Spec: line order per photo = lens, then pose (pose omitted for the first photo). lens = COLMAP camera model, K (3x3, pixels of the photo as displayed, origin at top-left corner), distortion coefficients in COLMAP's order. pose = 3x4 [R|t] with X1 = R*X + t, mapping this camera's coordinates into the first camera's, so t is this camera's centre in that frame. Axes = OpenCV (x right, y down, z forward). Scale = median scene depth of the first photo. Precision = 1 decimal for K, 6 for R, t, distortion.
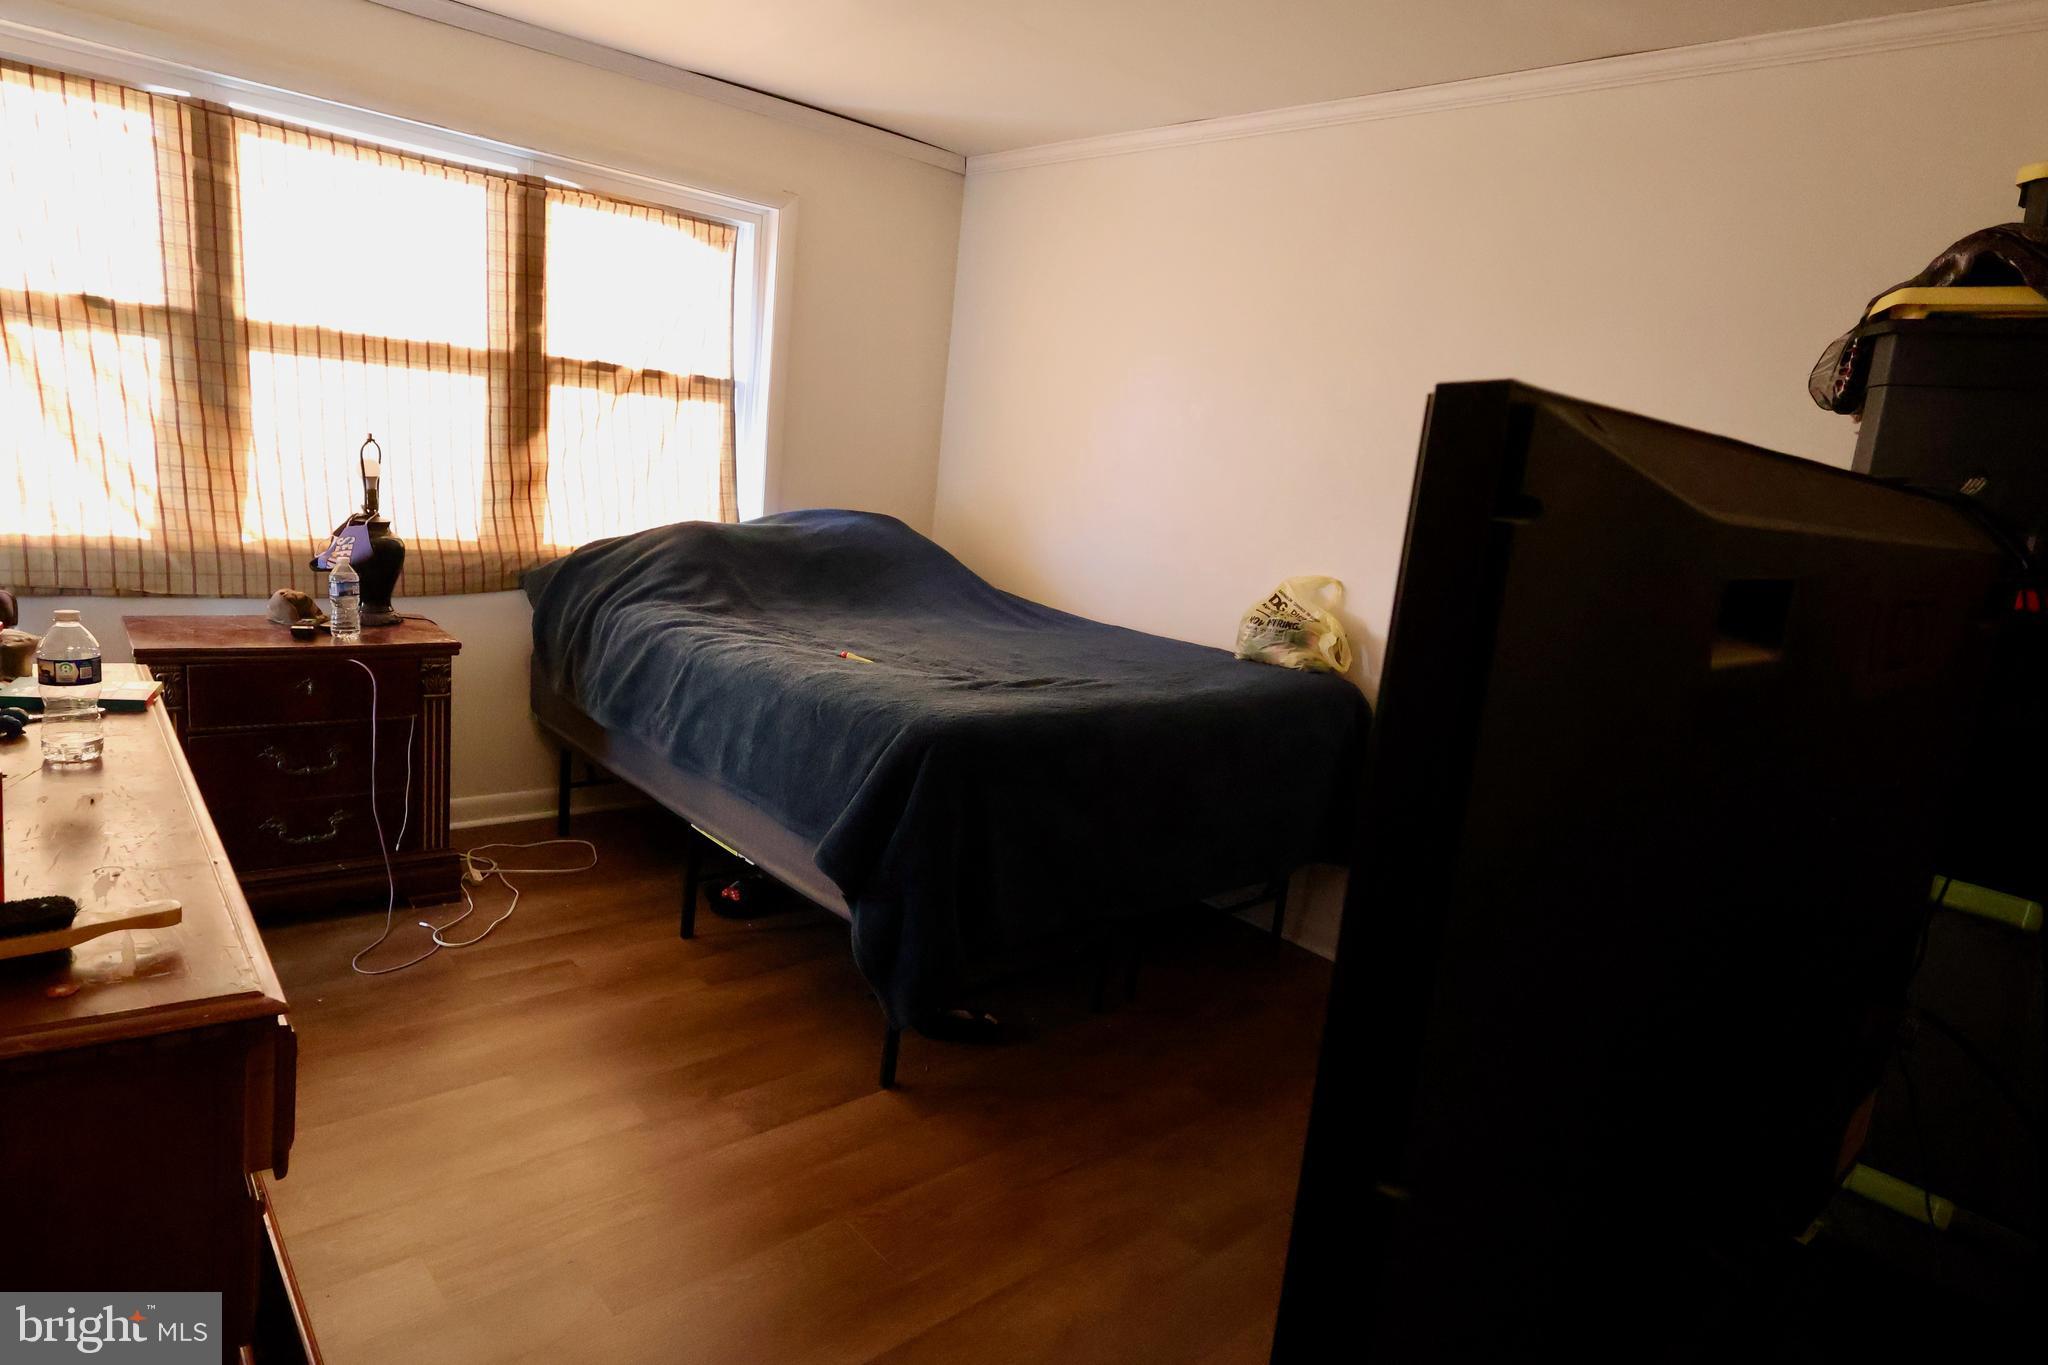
lens RADIAL K [[1185.0, 0, 1035.8], [0, 1185.0, 687.7], [0, 0, 1]] dist [0.001172, -0.000675]
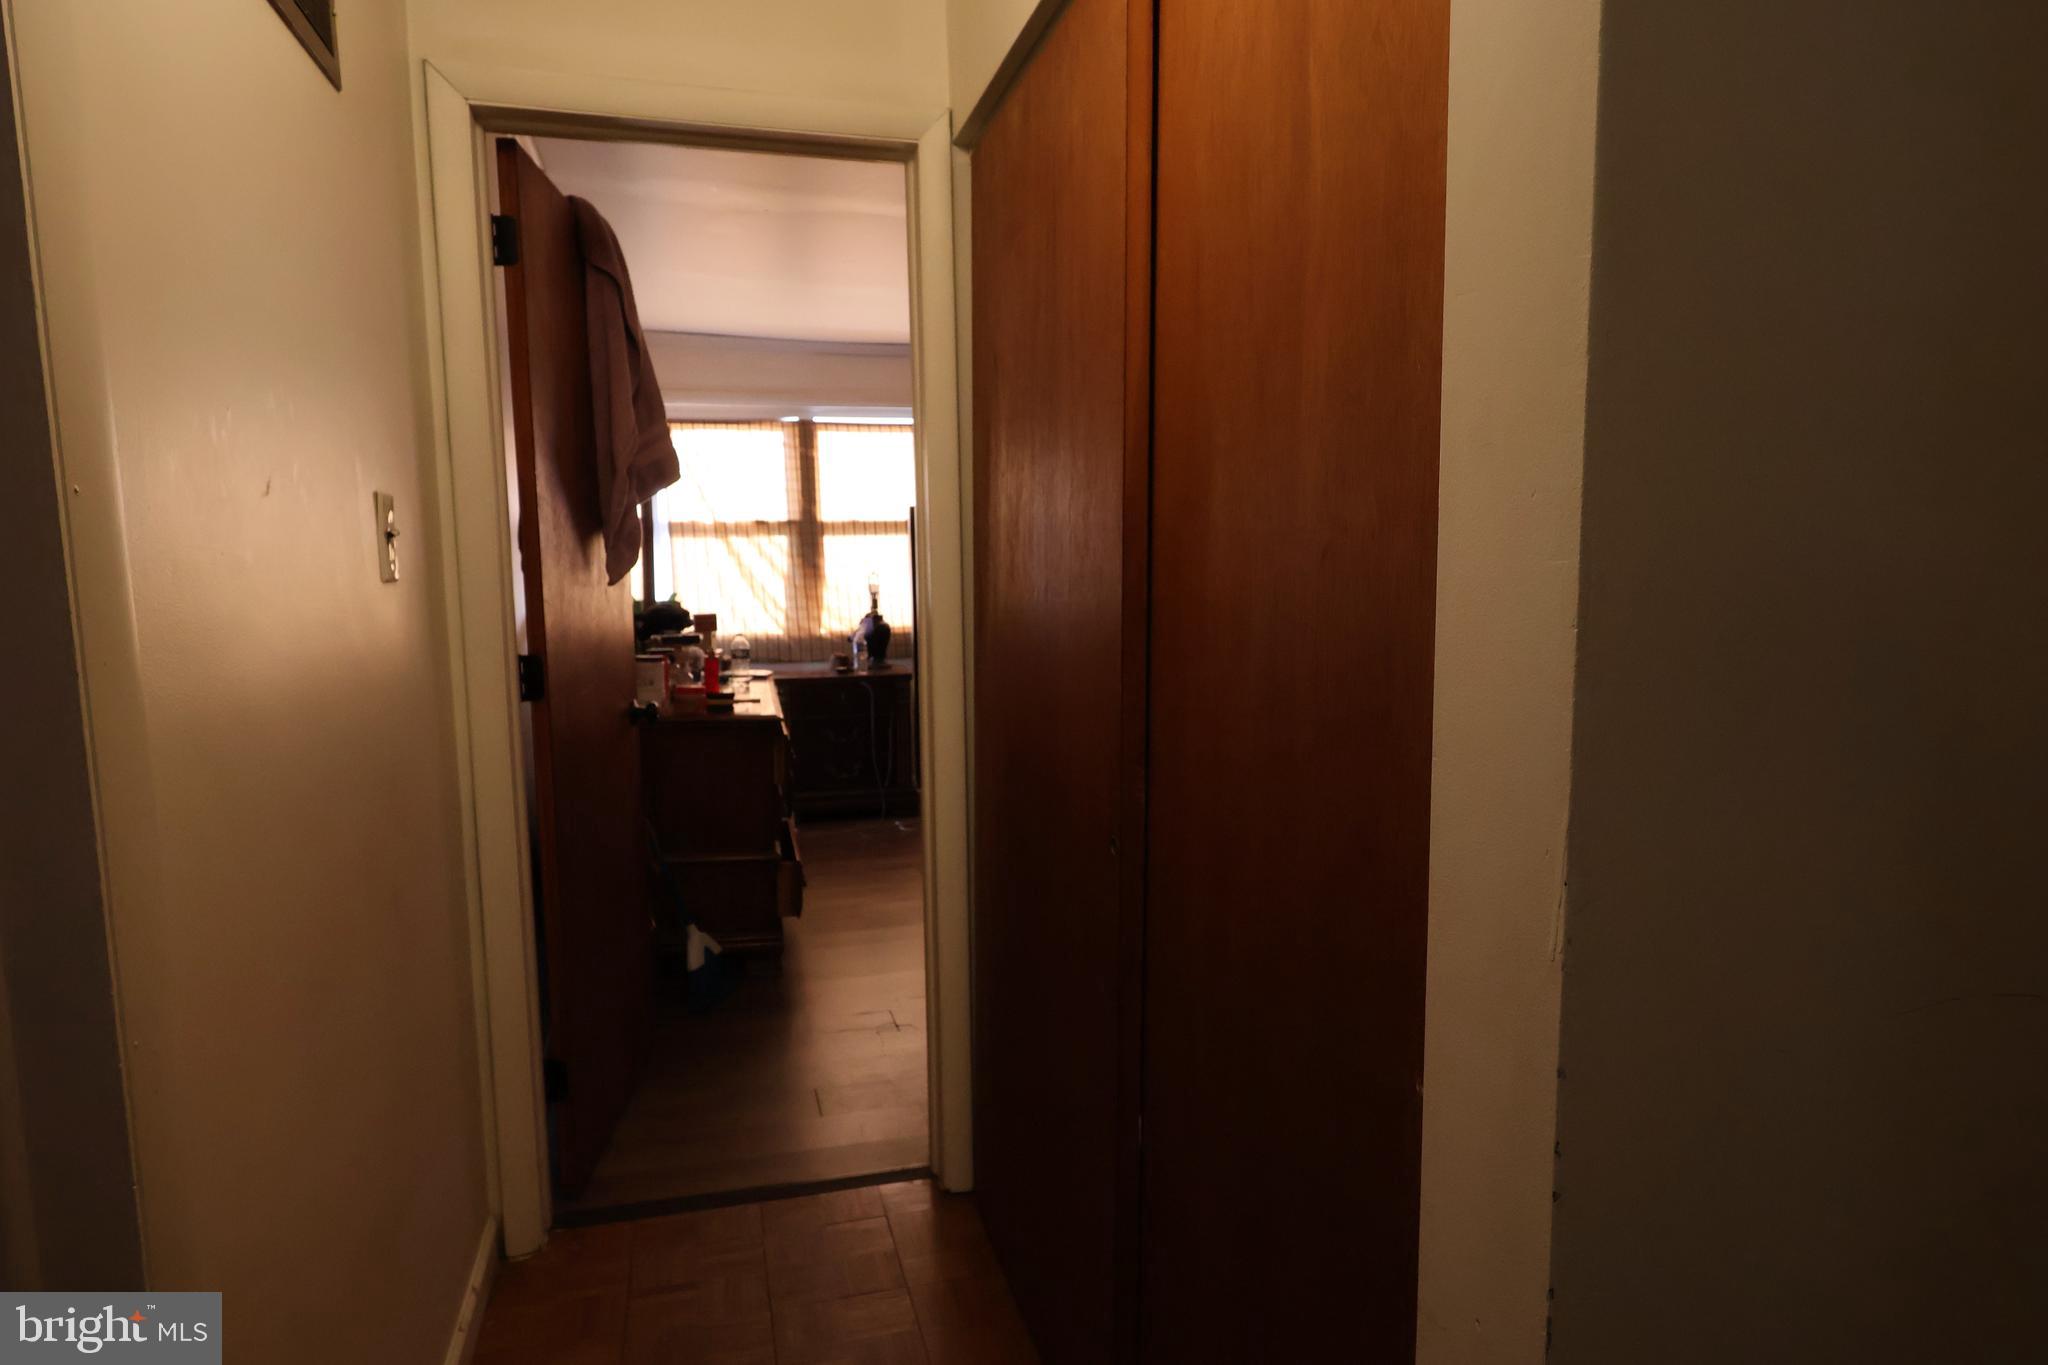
lens RADIAL K [[1185.0, 0, 1018.2], [0, 1185.0, 684.6], [0, 0, 1]] dist [0.001172, -0.000675]
pose [[0.884820, -0.068539, -0.460865, 0.532212], [0.017815, 0.993375, -0.113529, 0.196578], [0.465593, 0.092243, 0.880179, -0.582091]]
